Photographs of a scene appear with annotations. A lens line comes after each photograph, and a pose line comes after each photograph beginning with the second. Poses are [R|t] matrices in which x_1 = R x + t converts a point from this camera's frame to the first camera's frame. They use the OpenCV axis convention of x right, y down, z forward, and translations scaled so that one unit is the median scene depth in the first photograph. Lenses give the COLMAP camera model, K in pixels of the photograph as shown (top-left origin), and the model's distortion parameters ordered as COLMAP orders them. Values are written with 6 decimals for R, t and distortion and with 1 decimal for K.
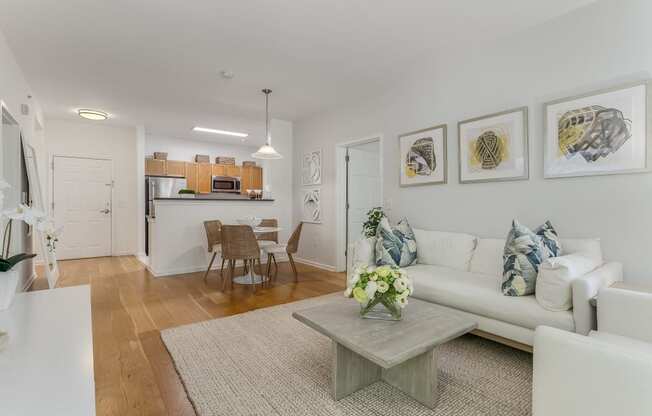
lens RADIAL K [[305.9, 0, 329.0], [0, 305.9, 204.7], [0, 0, 1]] dist [-0.000527, 0.000368]
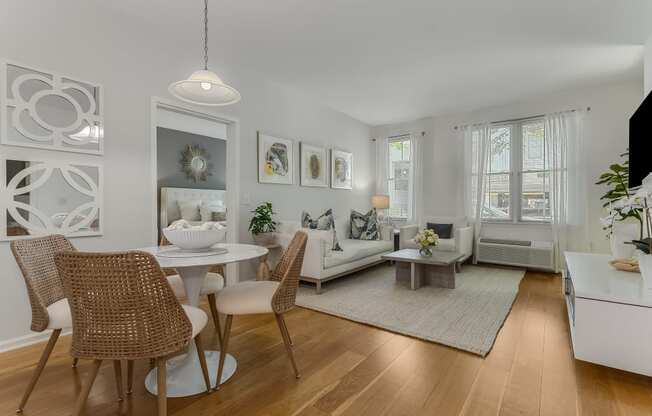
lens RADIAL K [[305.9, 0, 329.0], [0, 305.9, 204.7], [0, 0, 1]] dist [-0.000527, 0.000368]
pose [[-0.269435, 0.000966, 0.963018, -0.866913], [0.000613, 0.999999, -0.000832, 0.017898], [-0.963018, 0.000366, -0.269436, 1.140571]]
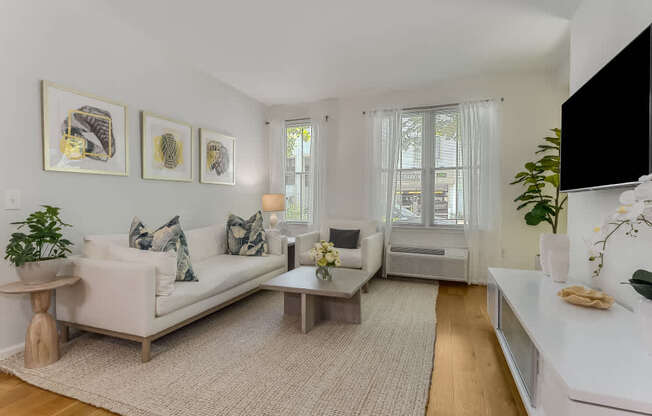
lens RADIAL K [[313.8, 0, 326.0], [0, 313.8, 208.0], [0, 0, 1]] dist [-0.003172, -0.000245]
pose [[-0.516037, -0.017350, 0.856390, -0.601423], [-0.002439, 0.999821, 0.018786, 0.000981], [-0.856563, 0.007605, -0.515987, 0.924408]]
